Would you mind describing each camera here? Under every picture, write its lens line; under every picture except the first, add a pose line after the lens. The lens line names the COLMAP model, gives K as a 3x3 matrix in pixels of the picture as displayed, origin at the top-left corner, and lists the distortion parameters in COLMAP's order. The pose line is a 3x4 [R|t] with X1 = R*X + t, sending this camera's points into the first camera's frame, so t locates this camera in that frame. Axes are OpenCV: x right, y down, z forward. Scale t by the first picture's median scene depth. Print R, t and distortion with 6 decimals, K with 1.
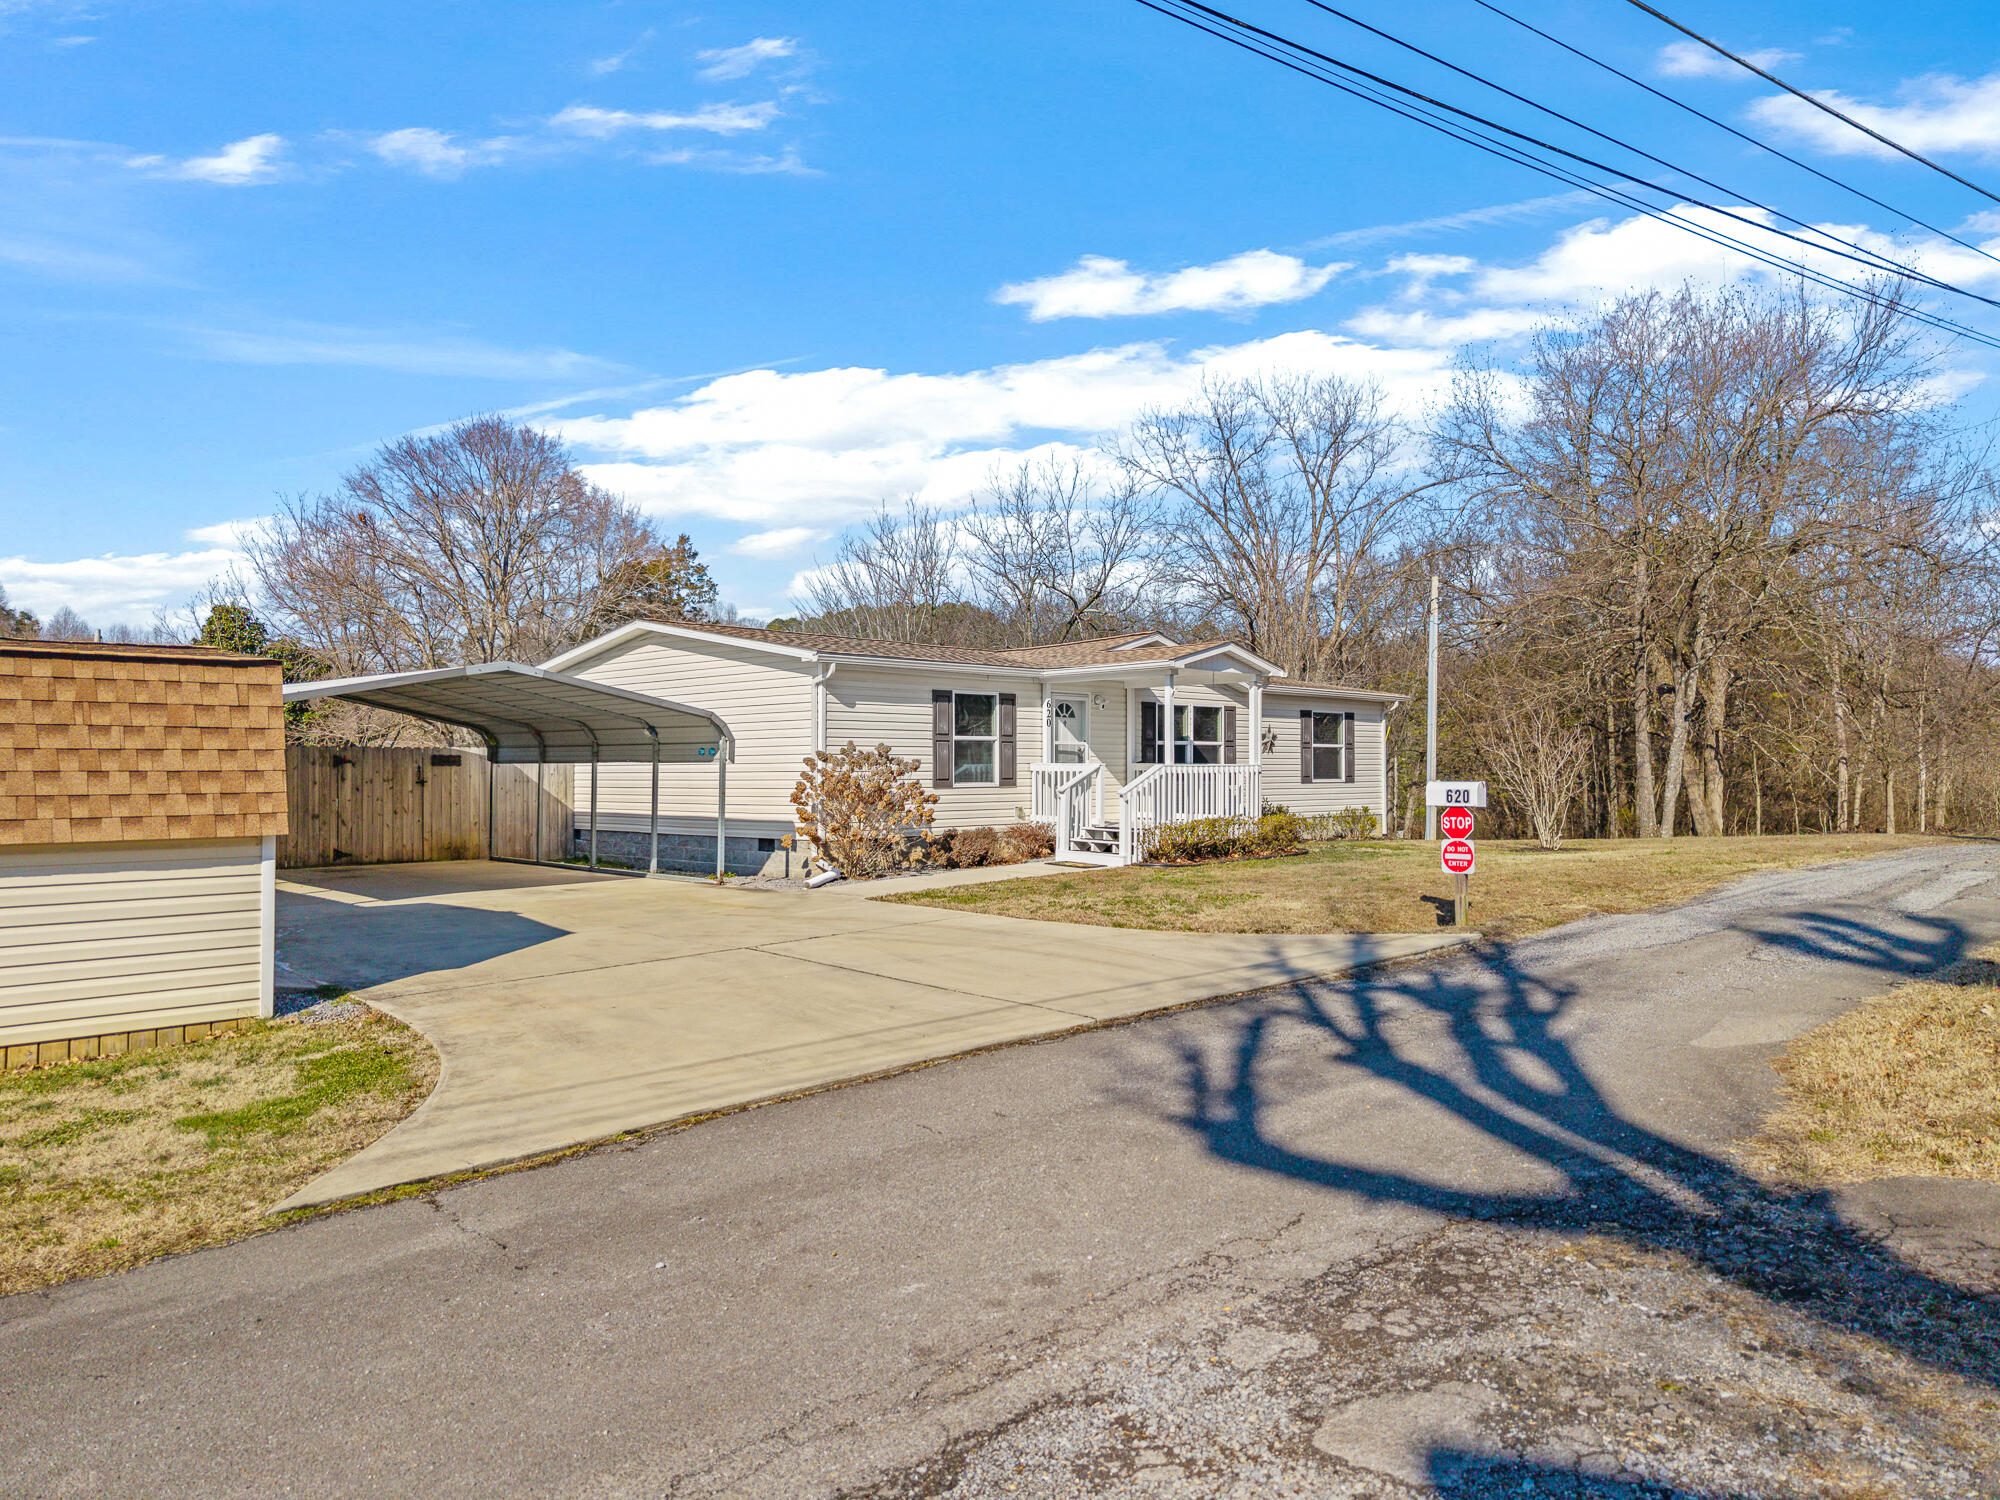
lens RADIAL K [[1335.9, 0, 1000.0], [0, 1335.9, 750.0], [0, 0, 1]] dist [0.065724, -0.077483]
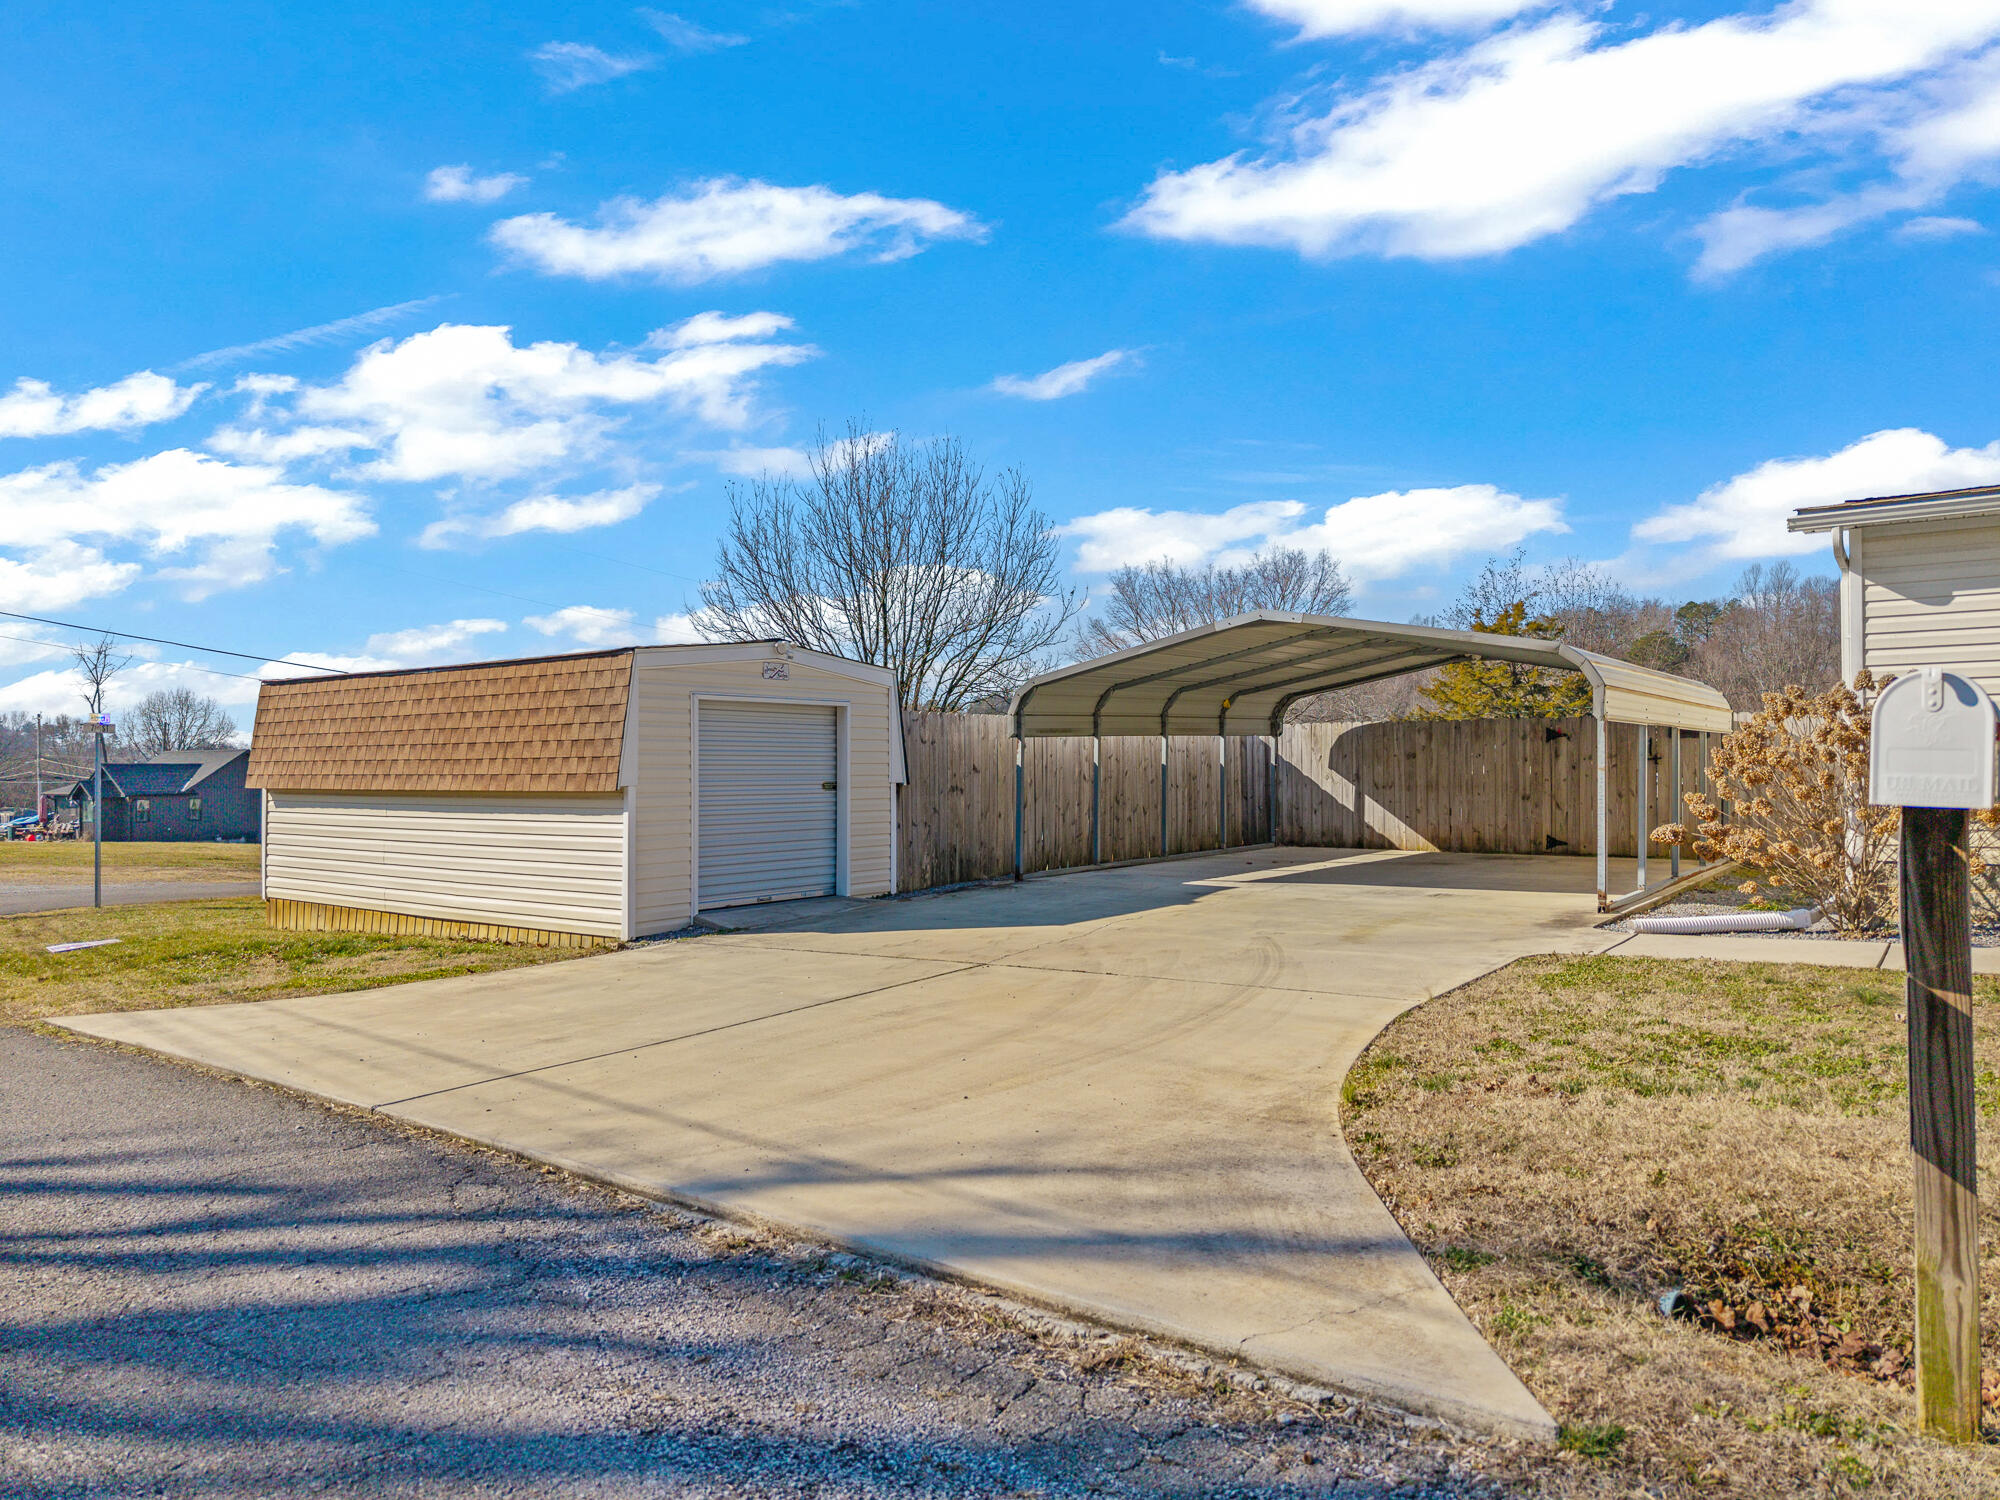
lens RADIAL K [[1344.0, 0, 1000.0], [0, 1344.0, 750.0], [0, 0, 1]] dist [0.050958, -0.057829]
pose [[0.147974, -0.014519, -0.988885, 0.294461], [0.020489, 0.999723, -0.011612, 0.019201], [0.988779, -0.018543, 0.148230, 0.474526]]
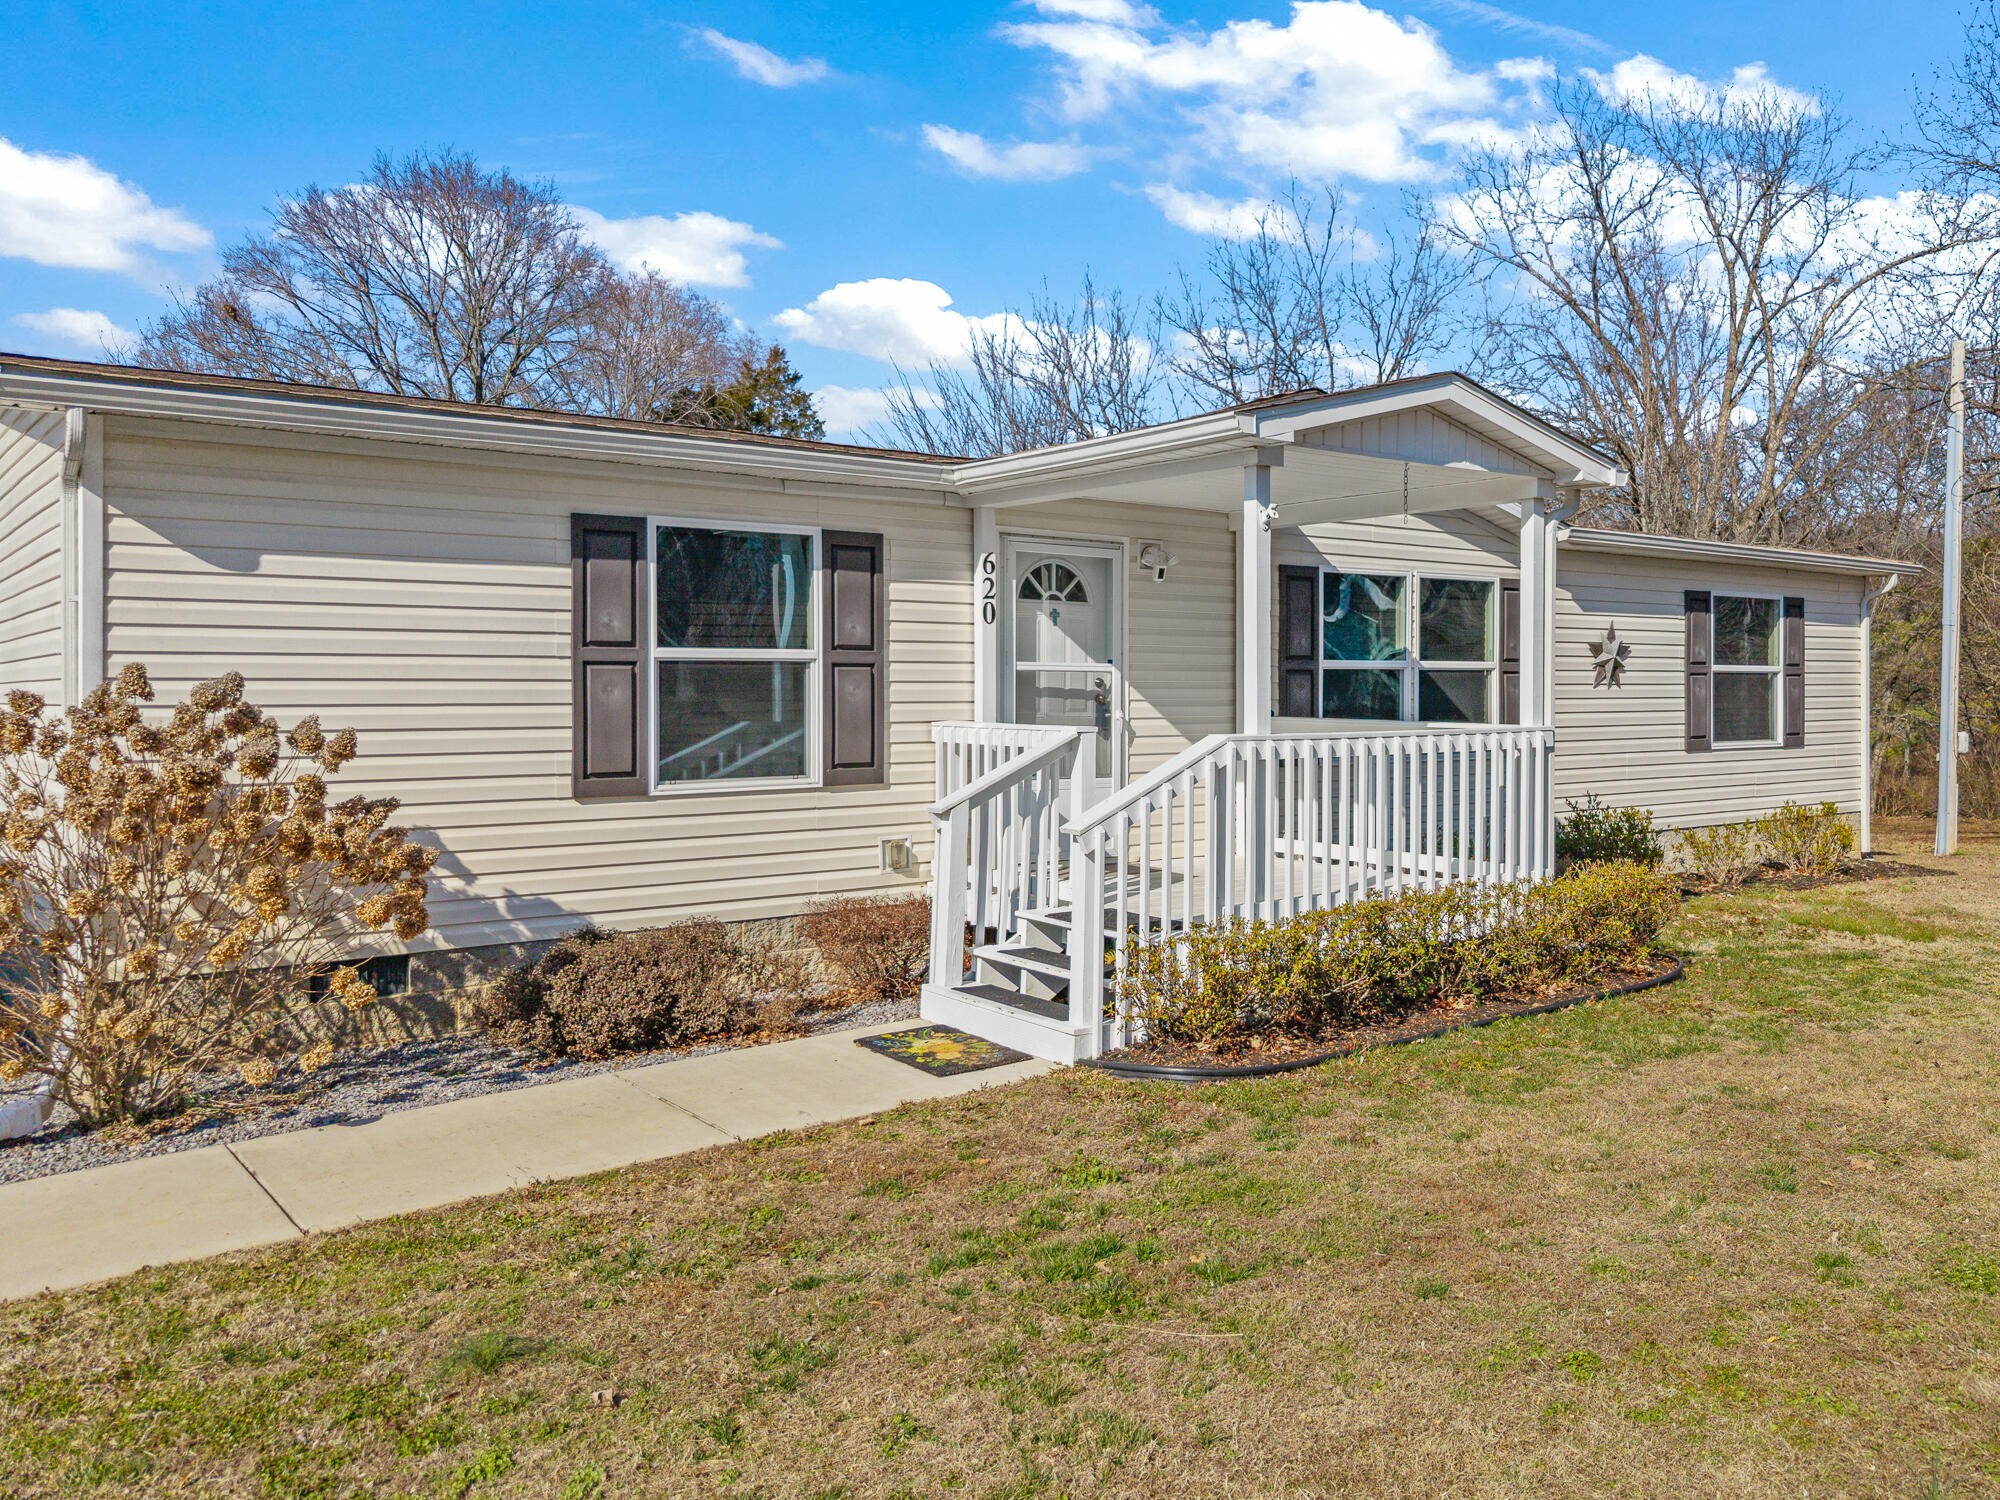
lens RADIAL K [[1664.2, 0, 1232.4], [0, 1664.2, 690.8], [0, 0, 1]] dist [0.012197, -0.003615]
pose [[0.997883, 0.001024, -0.065030, 0.130768], [-0.000008, 0.999878, 0.015625, -0.005611], [0.065038, -0.015591, 0.997761, 0.516251]]
